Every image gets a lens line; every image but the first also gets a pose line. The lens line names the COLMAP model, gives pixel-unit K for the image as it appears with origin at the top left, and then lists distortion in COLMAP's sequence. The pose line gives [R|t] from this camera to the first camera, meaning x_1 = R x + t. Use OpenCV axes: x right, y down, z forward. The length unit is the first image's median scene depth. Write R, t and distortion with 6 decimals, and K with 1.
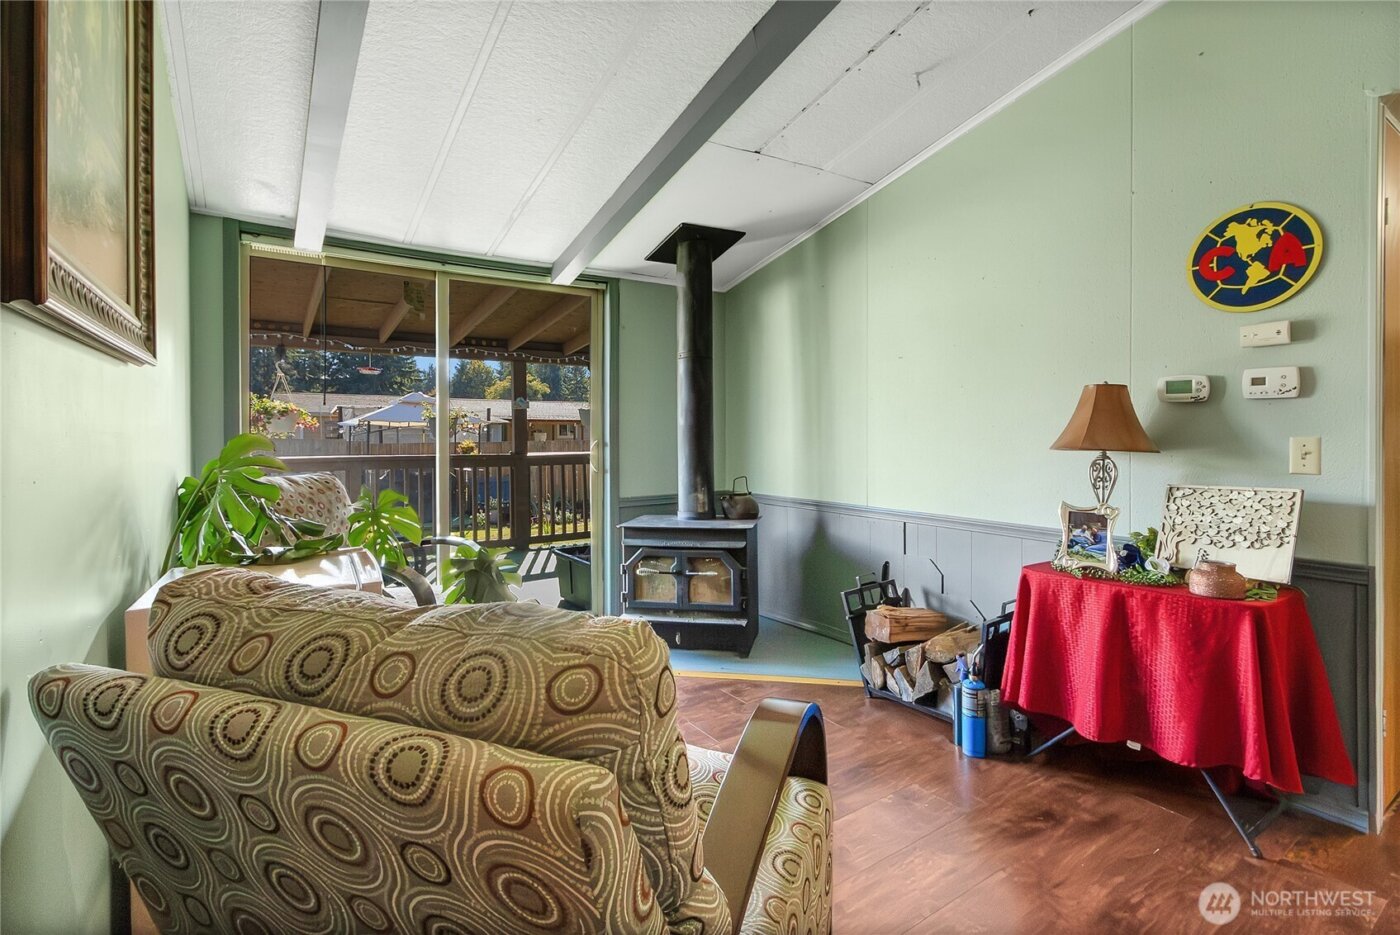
lens RADIAL K [[655.1, 0, 703.4], [0, 655.1, 437.2], [0, 0, 1]] dist [0.002419, -0.000808]
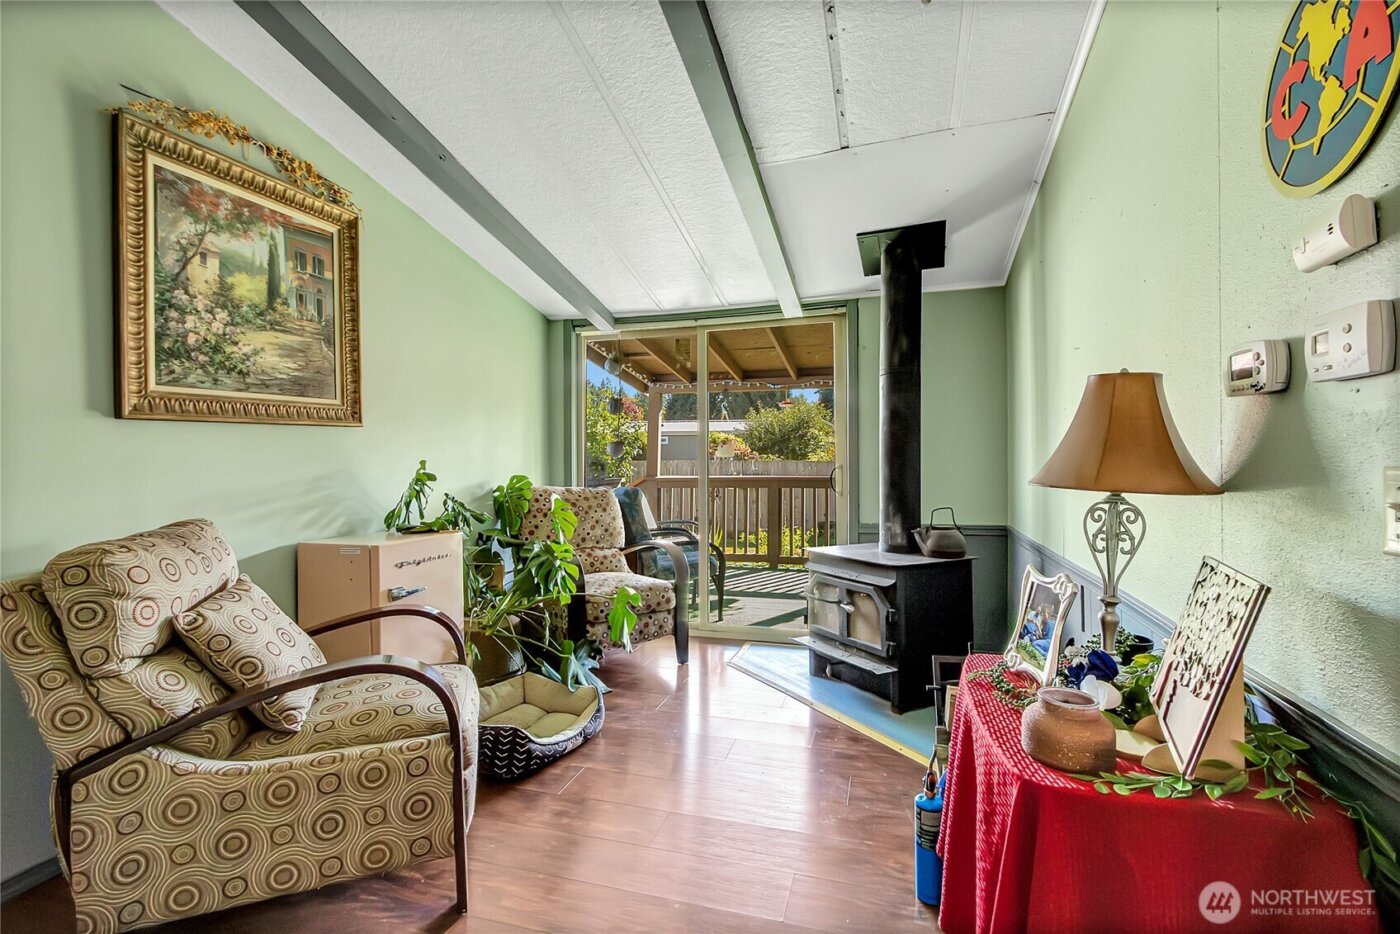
lens RADIAL K [[657.9, 0, 698.9], [0, 657.9, 459.9], [0, 0, 1]] dist [-0.000364, -0.000601]
pose [[0.621307, 0.000059, -0.783567, 0.578939], [0.001616, 0.999998, 0.001357, -0.003894], [0.783566, -0.002109, 0.621306, 0.238528]]
